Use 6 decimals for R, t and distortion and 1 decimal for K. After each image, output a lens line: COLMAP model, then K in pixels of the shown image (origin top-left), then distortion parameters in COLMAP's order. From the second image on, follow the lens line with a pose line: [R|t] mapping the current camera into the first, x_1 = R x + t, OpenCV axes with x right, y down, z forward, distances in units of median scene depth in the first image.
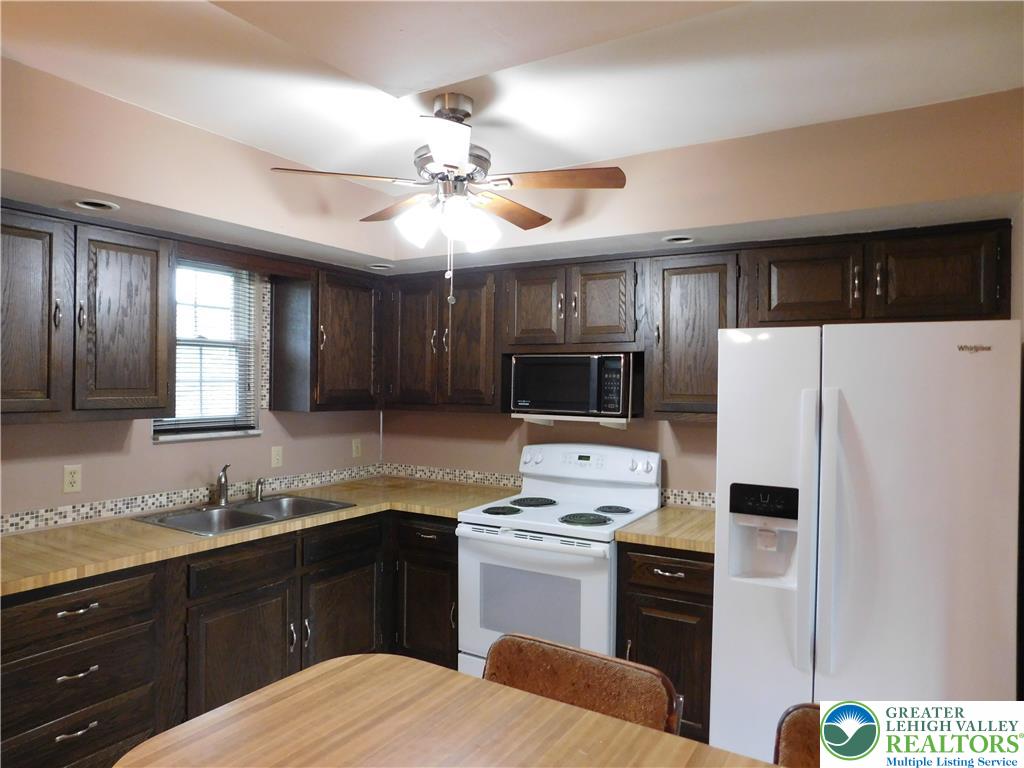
lens RADIAL K [[676.2, 0, 512.0], [0, 676.2, 384.0], [0, 0, 1]] dist [-0.074817, 0.060895]
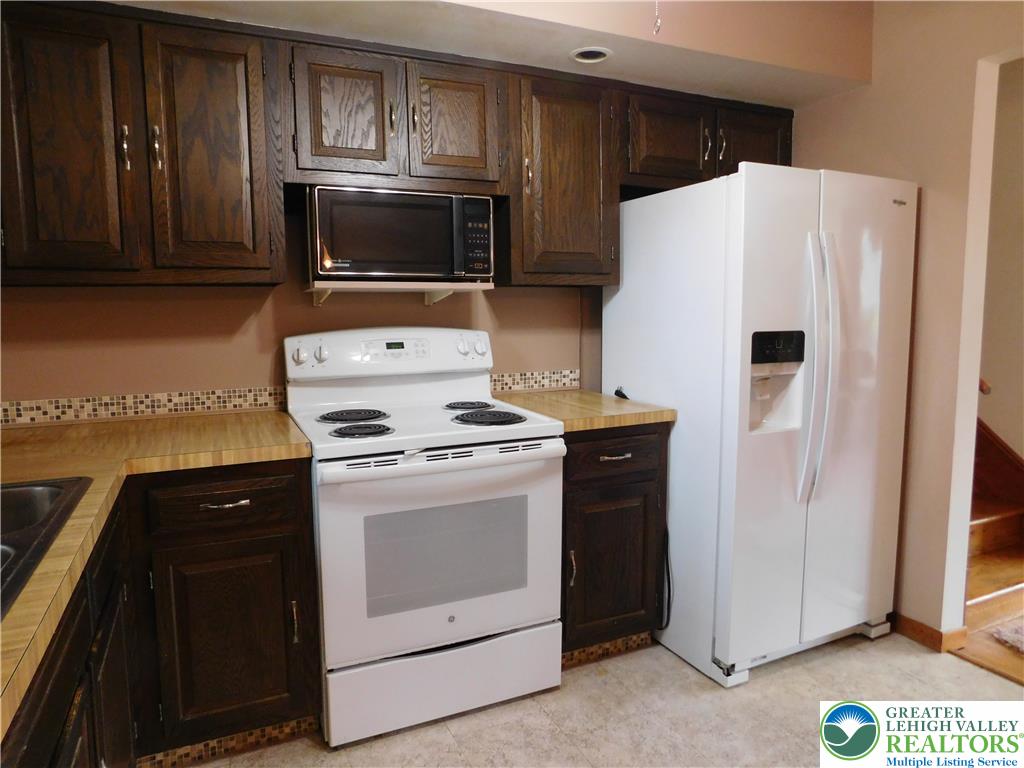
lens RADIAL K [[676.2, 0, 512.0], [0, 676.2, 384.0], [0, 0, 1]] dist [-0.074817, 0.060895]
pose [[0.561969, -0.110607, 0.819730, -0.438800], [0.018680, 0.992464, 0.121108, 0.069542], [-0.826948, -0.052747, 0.559799, 0.524068]]
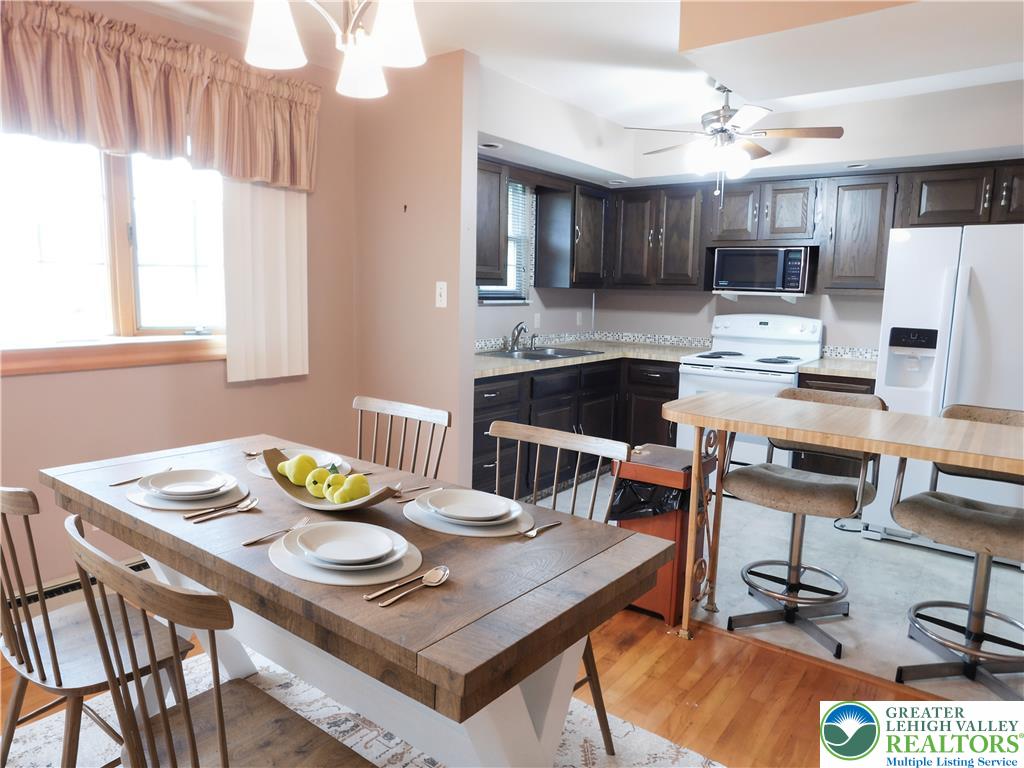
lens RADIAL K [[676.2, 0, 512.0], [0, 676.2, 384.0], [0, 0, 1]] dist [-0.074817, 0.060895]
pose [[0.994009, 0.024463, -0.106525, -0.276219], [-0.009541, 0.990332, 0.138388, 0.049424], [0.108880, -0.136543, 0.984632, -0.464347]]
